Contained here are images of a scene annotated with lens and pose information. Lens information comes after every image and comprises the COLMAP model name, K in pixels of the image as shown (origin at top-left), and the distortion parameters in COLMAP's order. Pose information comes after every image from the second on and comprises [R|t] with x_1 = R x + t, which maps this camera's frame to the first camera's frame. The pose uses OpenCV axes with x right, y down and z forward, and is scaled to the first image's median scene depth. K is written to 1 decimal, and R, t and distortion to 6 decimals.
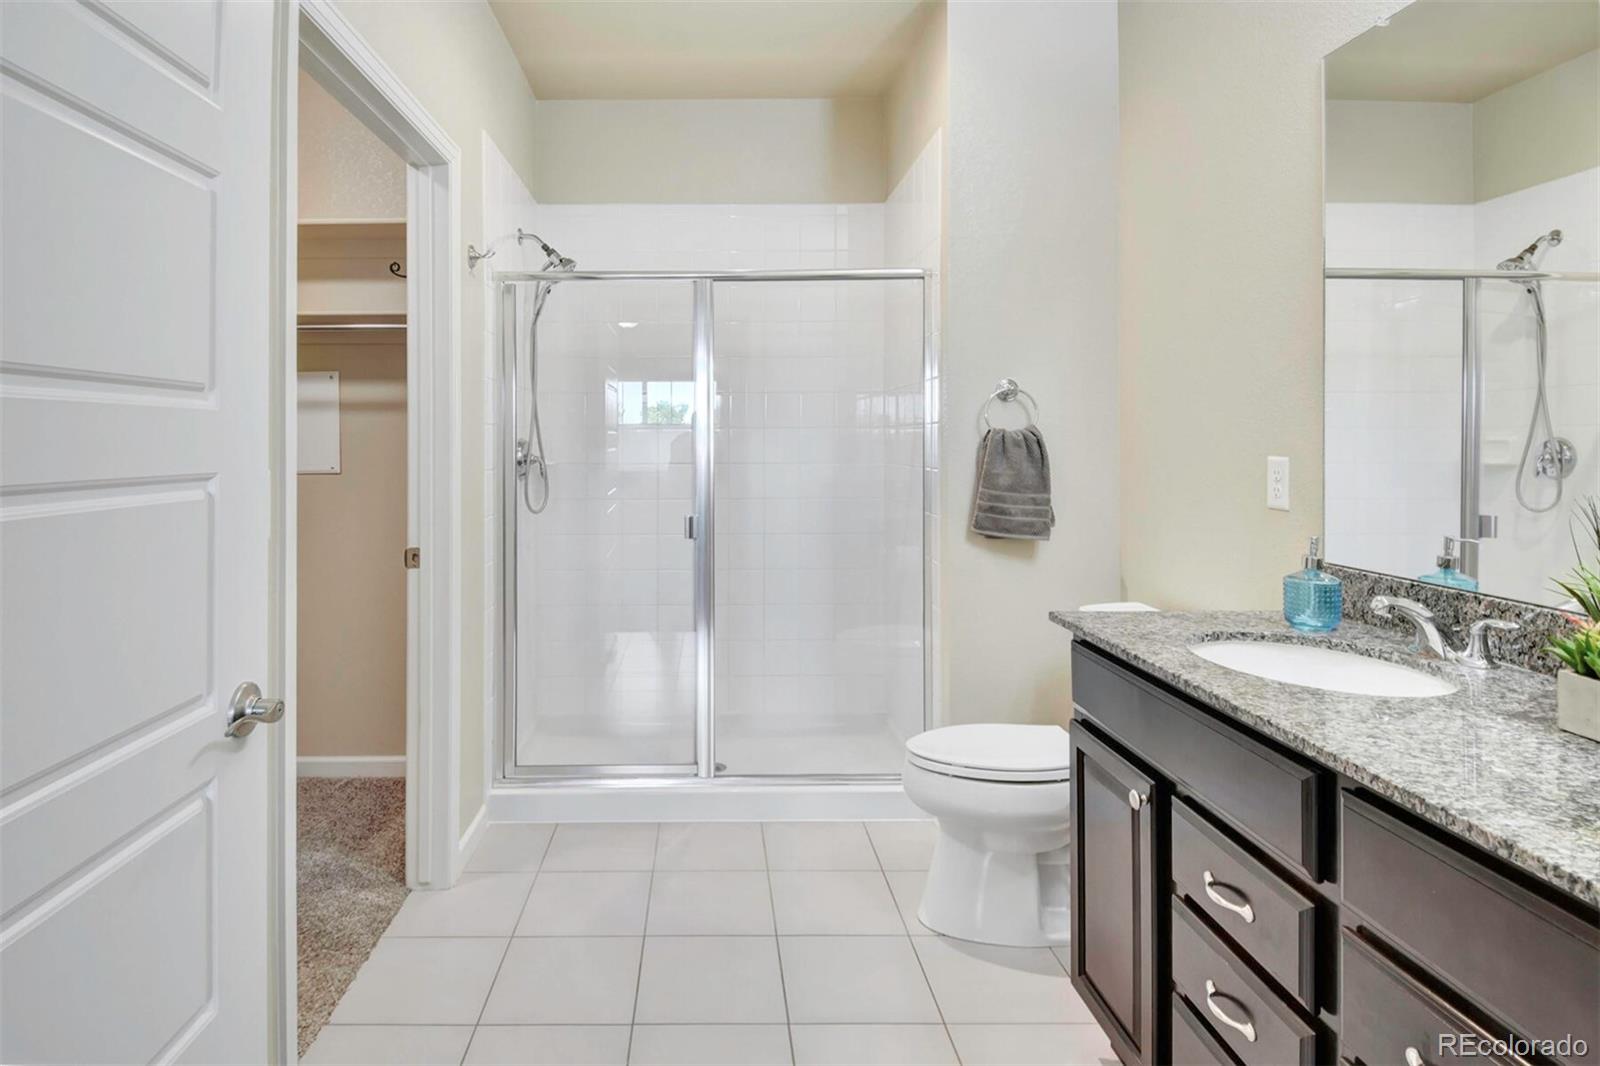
lens RADIAL K [[872.8, 0, 734.6], [0, 872.8, 449.0], [0, 0, 1]] dist [0.029481, -0.014084]
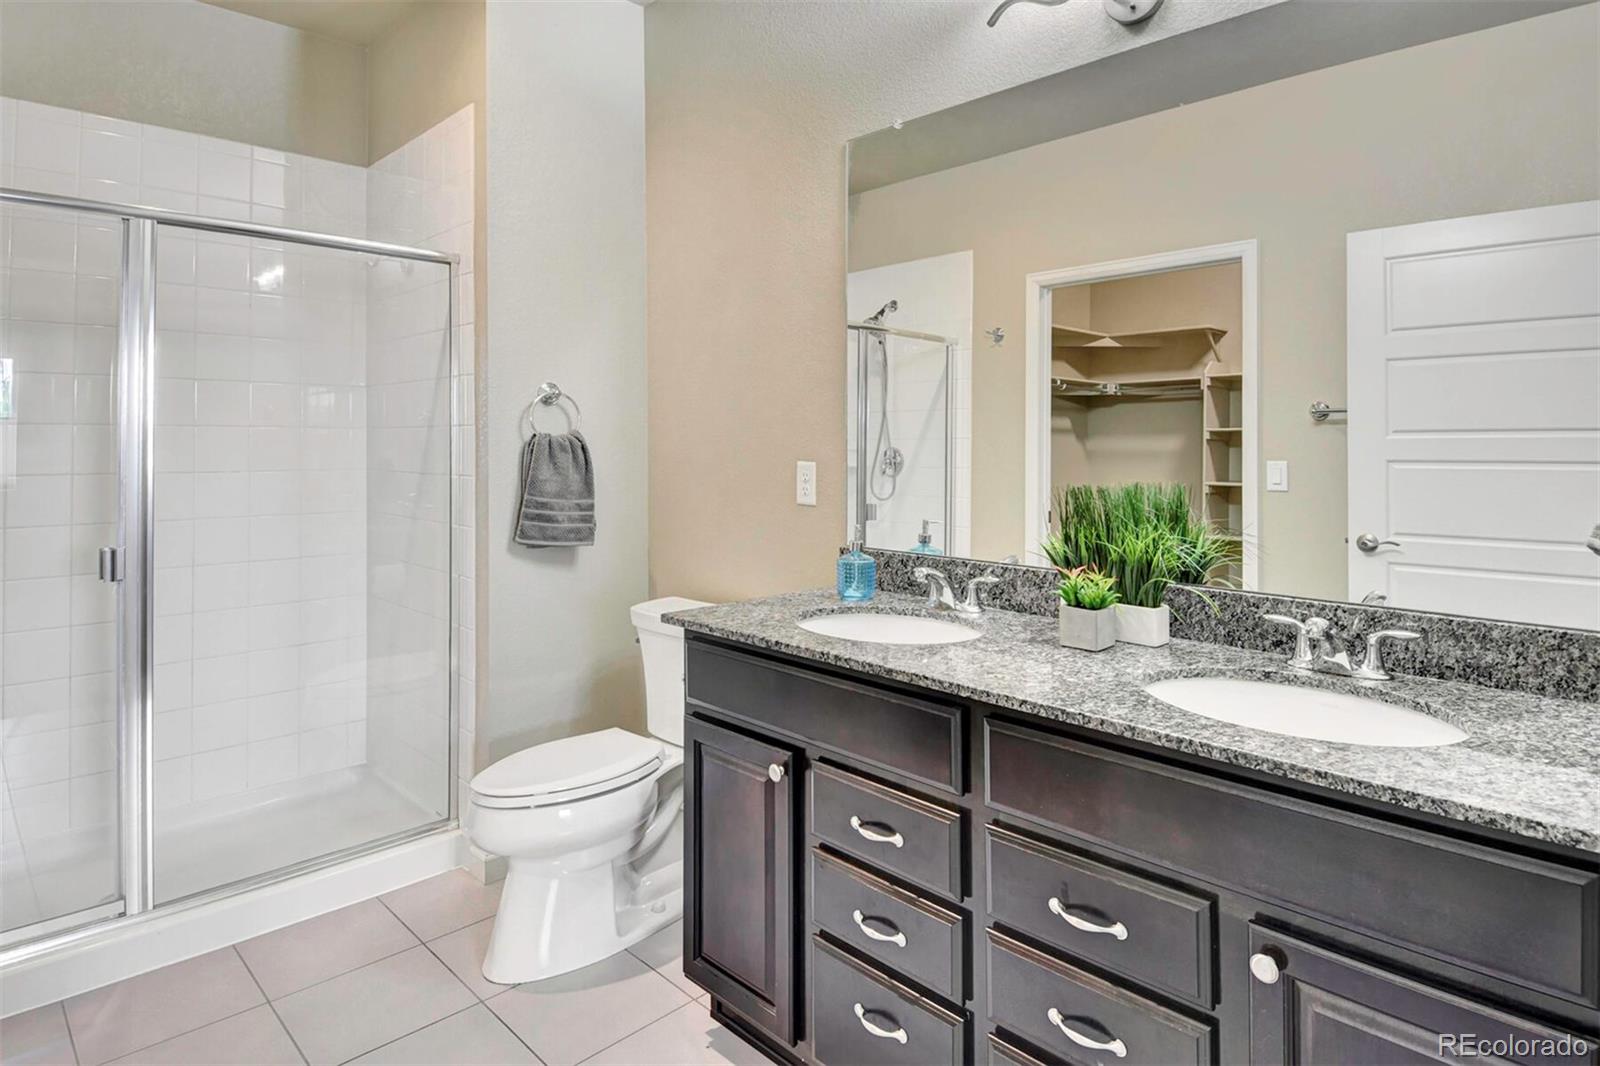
lens RADIAL K [[870.1, 0, 811.8], [0, 870.1, 453.9], [0, 0, 1]] dist [0.028962, -0.003799]
pose [[0.720043, 0.002826, 0.693924, -0.223671], [-0.001307, 0.999995, -0.002717, 0.002380], [-0.693928, 0.001049, 0.720043, 0.151967]]
